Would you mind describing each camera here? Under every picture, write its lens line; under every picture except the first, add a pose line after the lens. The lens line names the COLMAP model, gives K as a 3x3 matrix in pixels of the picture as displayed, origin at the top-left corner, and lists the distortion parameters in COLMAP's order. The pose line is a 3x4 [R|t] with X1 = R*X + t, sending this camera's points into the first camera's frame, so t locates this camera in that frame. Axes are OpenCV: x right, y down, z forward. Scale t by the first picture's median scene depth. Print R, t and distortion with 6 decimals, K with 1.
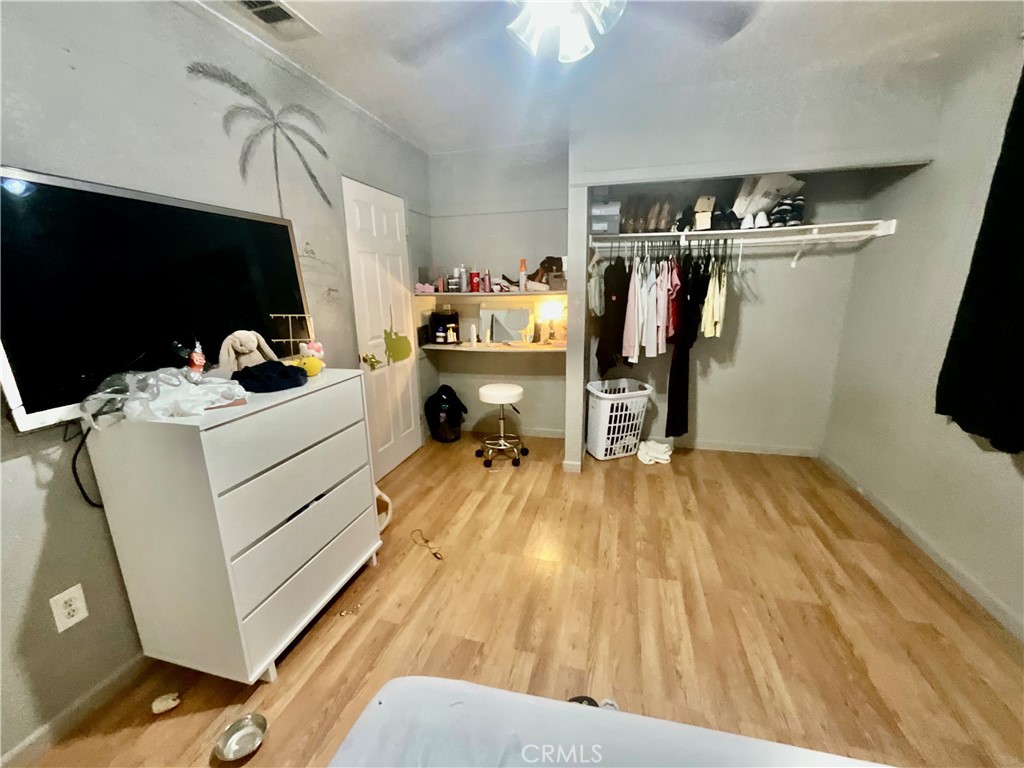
lens RADIAL K [[422.2, 0, 511.3], [0, 422.2, 384.9], [0, 0, 1]] dist [-0.001340, -0.000158]
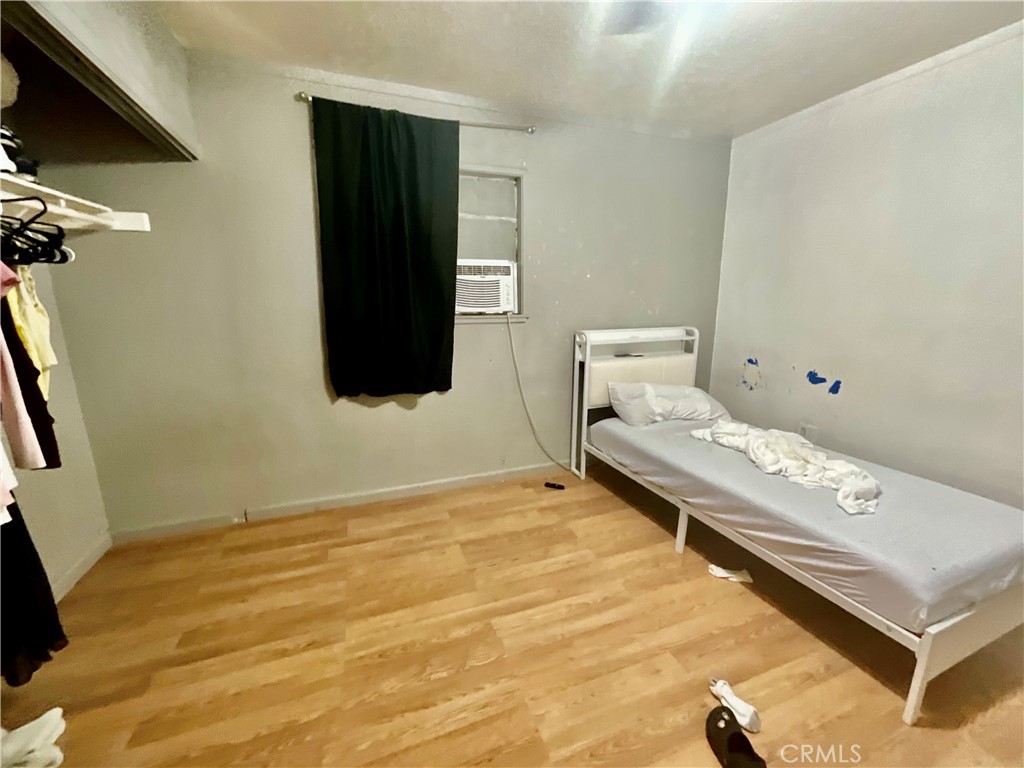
lens RADIAL K [[422.2, 0, 508.3], [0, 422.2, 385.6], [0, 0, 1]] dist [-0.001340, -0.000158]
pose [[-0.586977, -0.144725, 0.796563, -0.232057], [0.198792, 0.928007, 0.315094, -0.235922], [-0.784818, 0.343303, -0.515949, 1.177523]]
